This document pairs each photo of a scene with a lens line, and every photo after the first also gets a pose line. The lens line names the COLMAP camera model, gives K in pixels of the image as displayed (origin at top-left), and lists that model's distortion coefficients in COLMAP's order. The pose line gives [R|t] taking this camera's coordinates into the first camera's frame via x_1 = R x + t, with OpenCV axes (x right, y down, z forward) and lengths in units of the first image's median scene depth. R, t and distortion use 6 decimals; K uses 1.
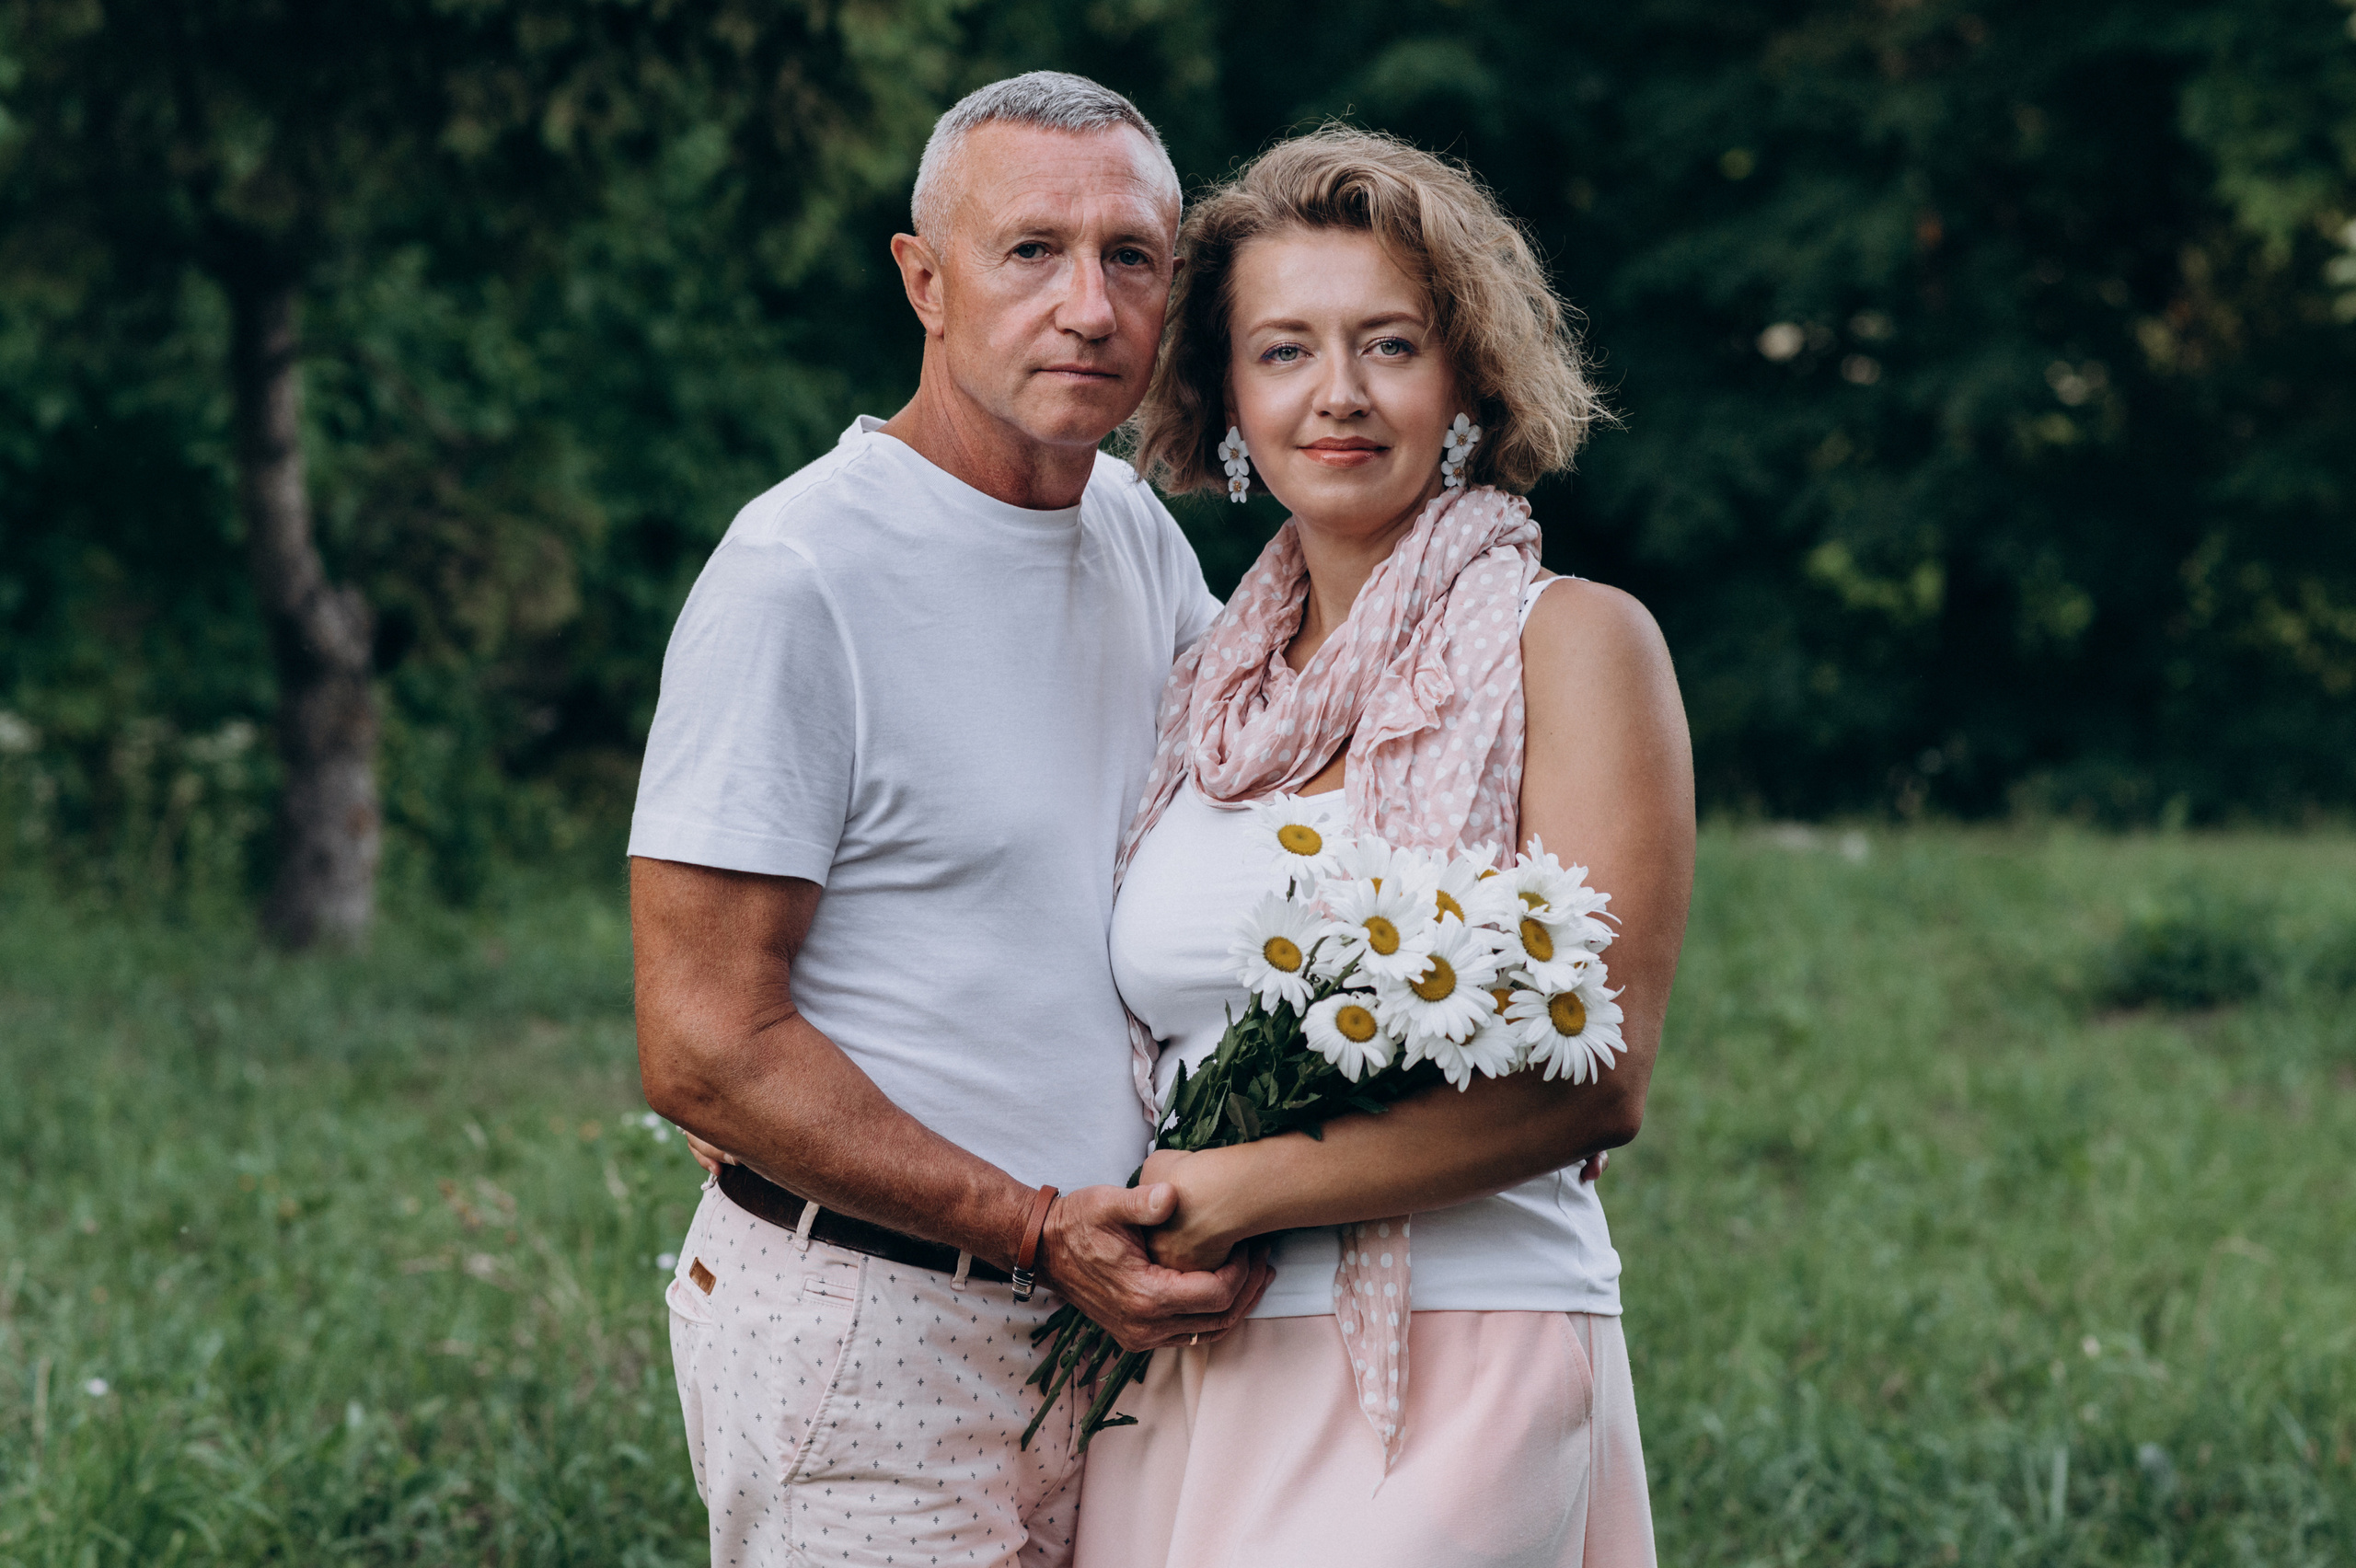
lens RADIAL K [[5802.0, 0, 1178.0], [0, 5802.0, 784.0], [0, 0, 1]] dist [0.086239, 0.256026]
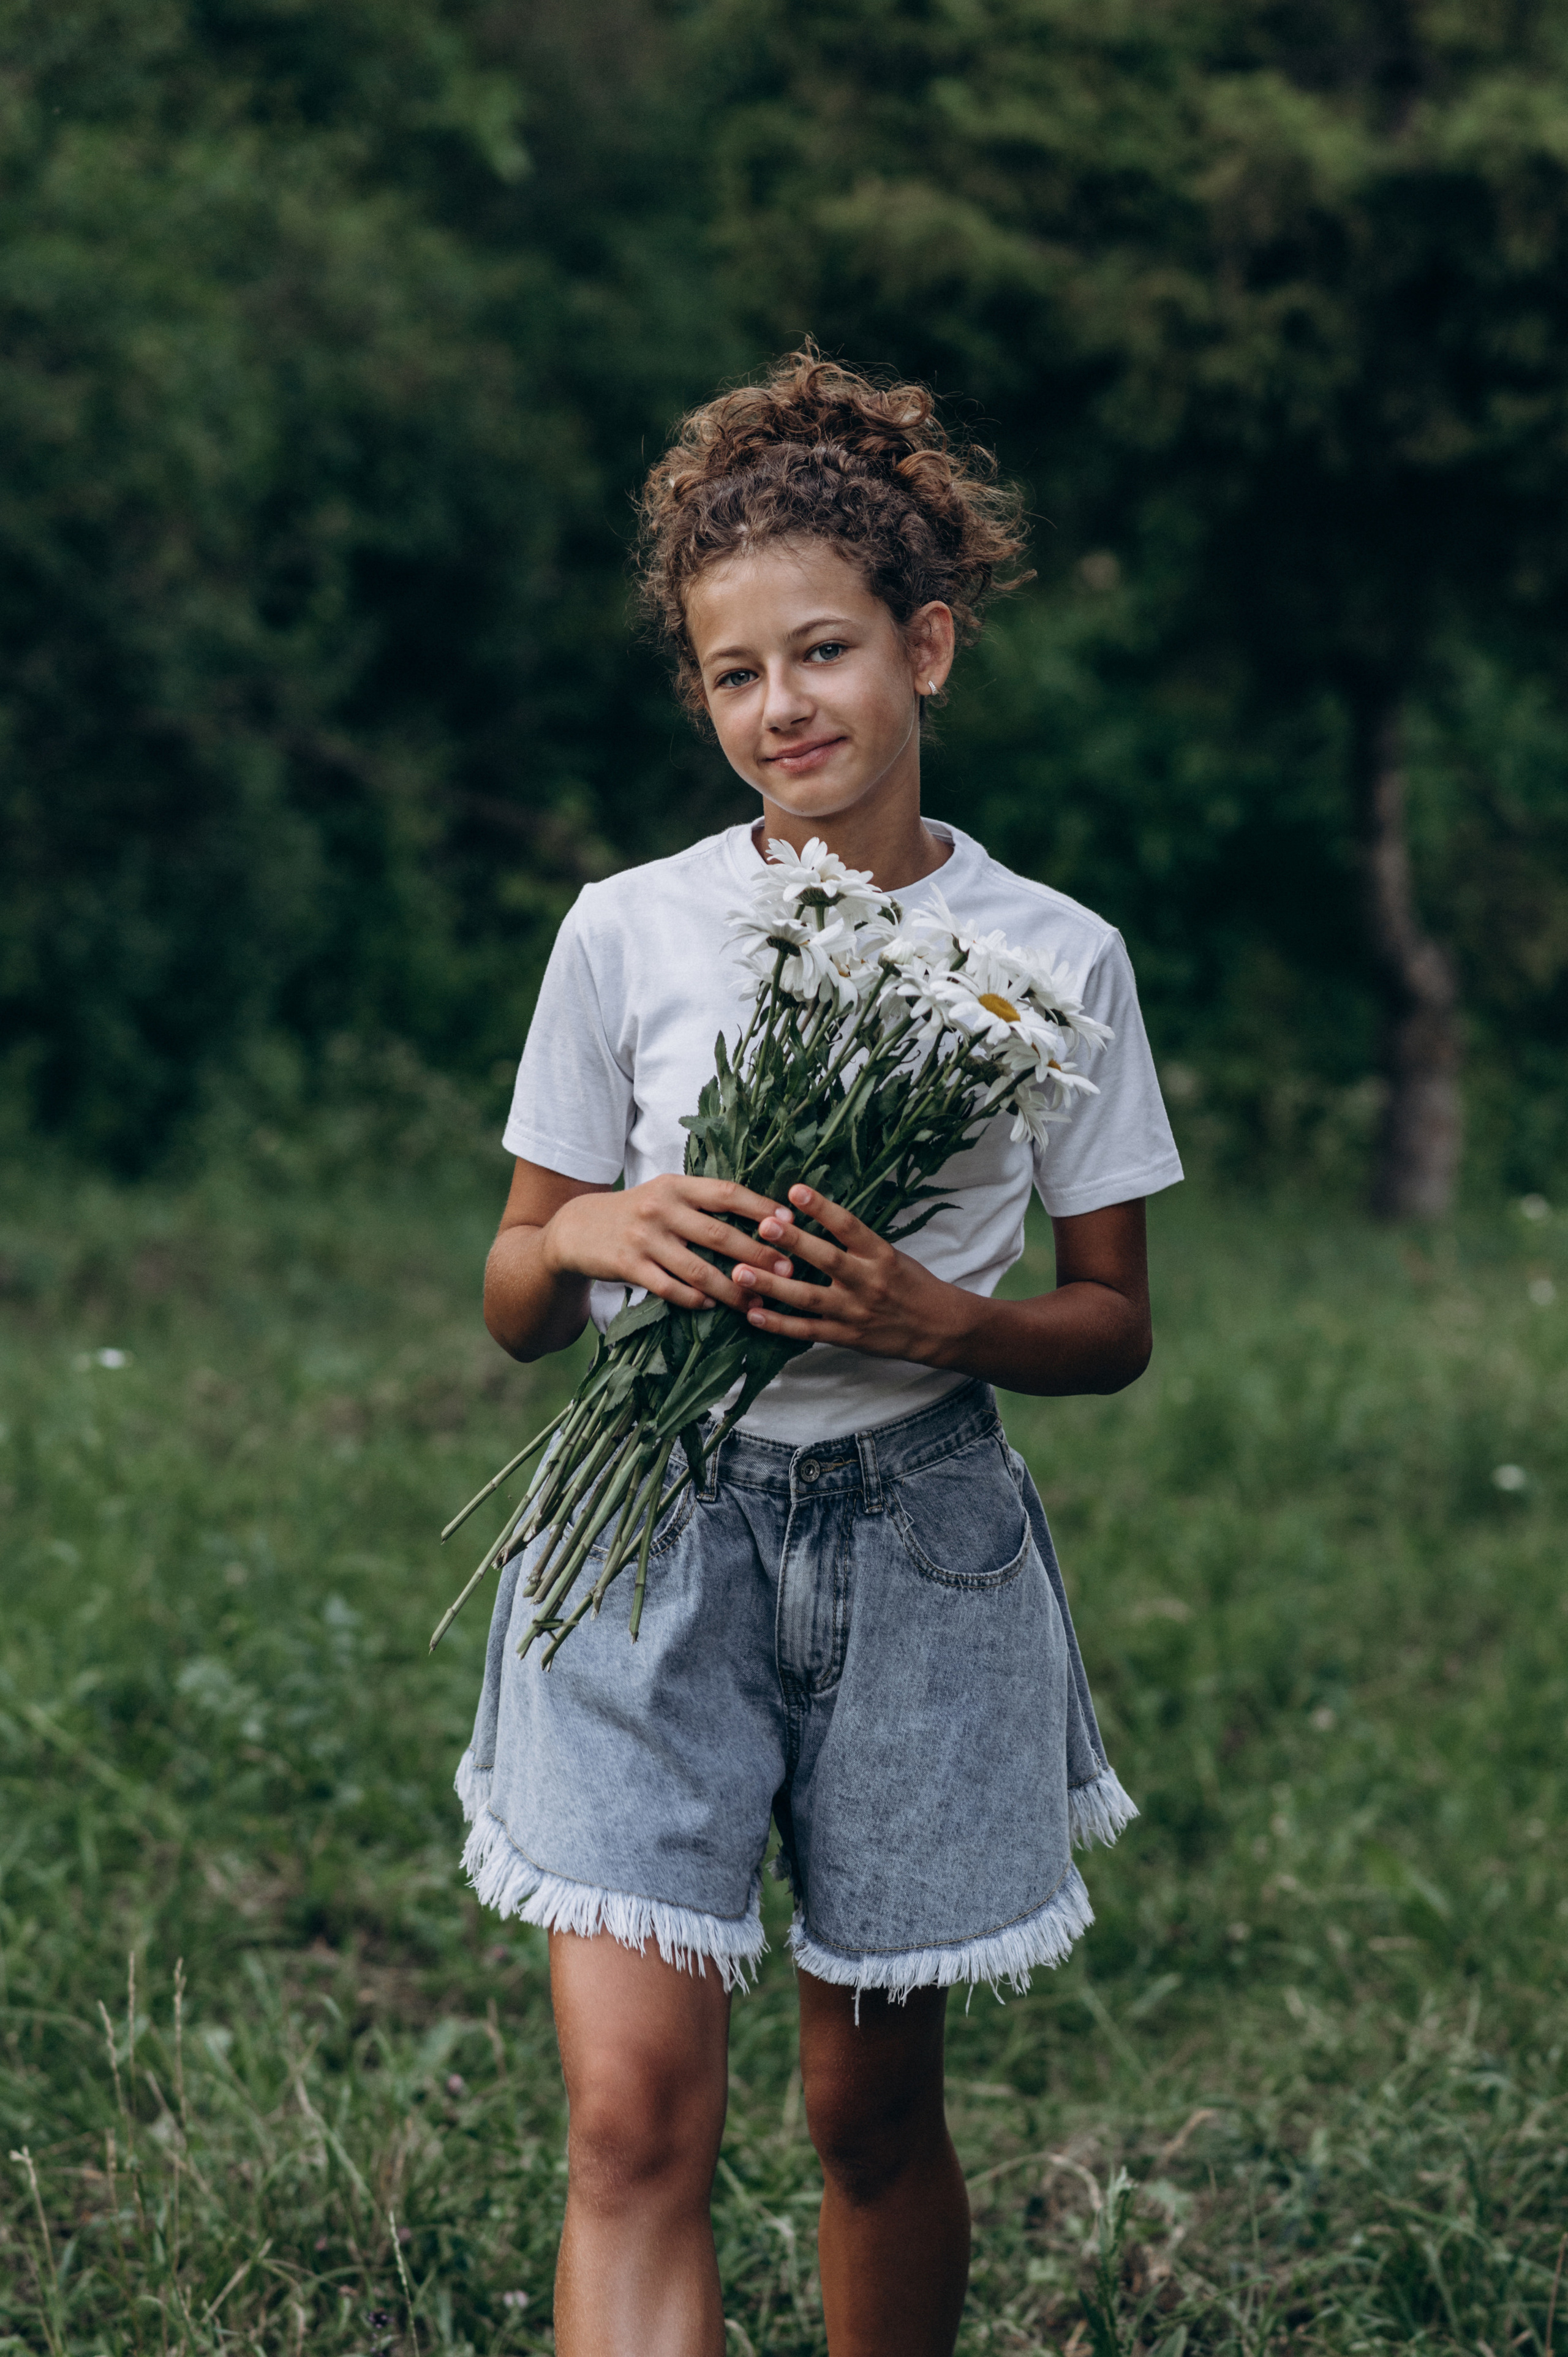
lens RADIAL K [[5803.9, 0, 784.0], [0, 5803.9, 1178.5], [0, 0, 1]] dist [0.086239, 0.256026]
pose [[0.963467, 0.028381, -0.266318, 0.057137], [-0.030583, 0.999524, -0.004122, 0.027089], [0.266075, 0.012116, 0.963876, -0.250622]]
